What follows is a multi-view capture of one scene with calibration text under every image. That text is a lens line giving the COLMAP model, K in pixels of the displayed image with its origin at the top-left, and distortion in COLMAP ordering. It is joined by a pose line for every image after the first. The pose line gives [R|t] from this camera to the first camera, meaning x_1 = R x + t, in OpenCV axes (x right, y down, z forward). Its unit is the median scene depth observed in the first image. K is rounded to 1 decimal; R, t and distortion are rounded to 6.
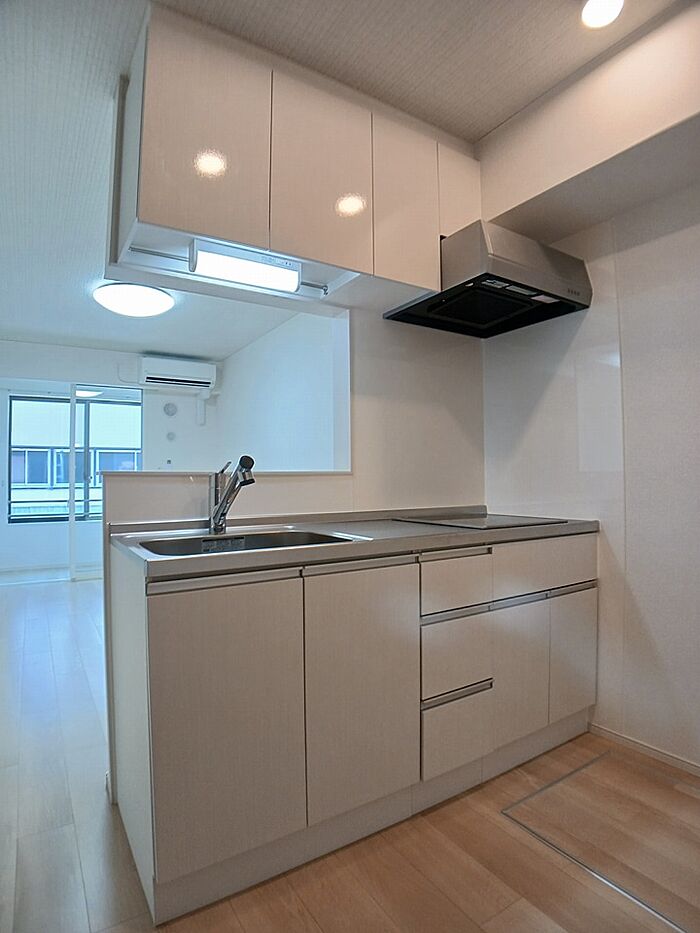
lens RADIAL K [[518.5, 0, 350.0], [0, 518.5, 466.5], [0, 0, 1]] dist [-0.057767, 0.000019]
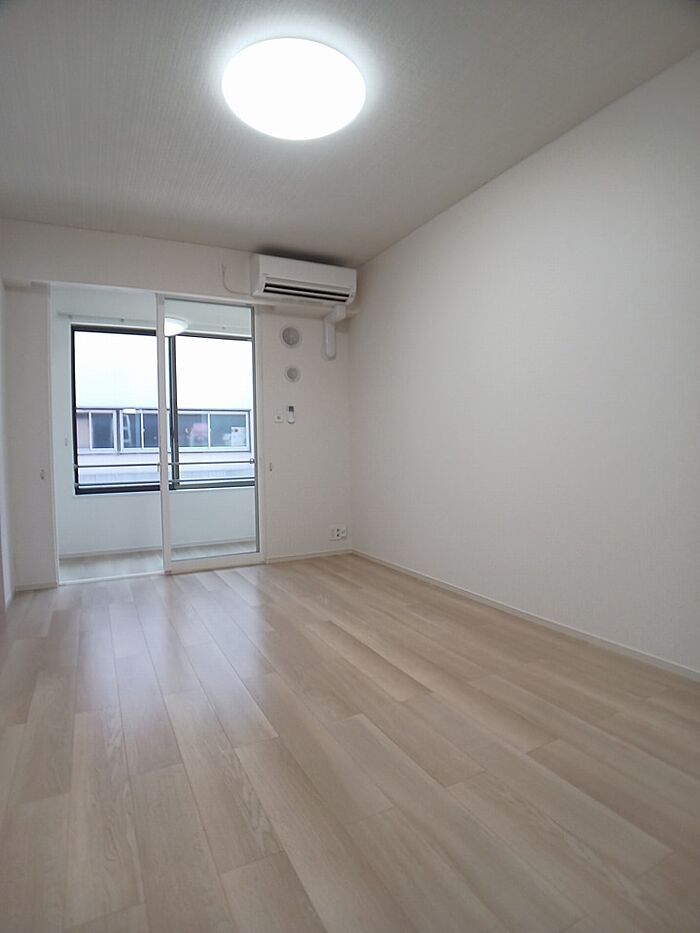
lens RADIAL K [[508.2, 0, 350.3], [0, 508.2, 453.0], [0, 0, 1]] dist [-0.000690, -0.000160]
pose [[0.995934, -0.009065, -0.089625, -0.194553], [0.012517, 0.999198, 0.038027, 0.026083], [0.089209, -0.038994, 0.995249, 0.275472]]
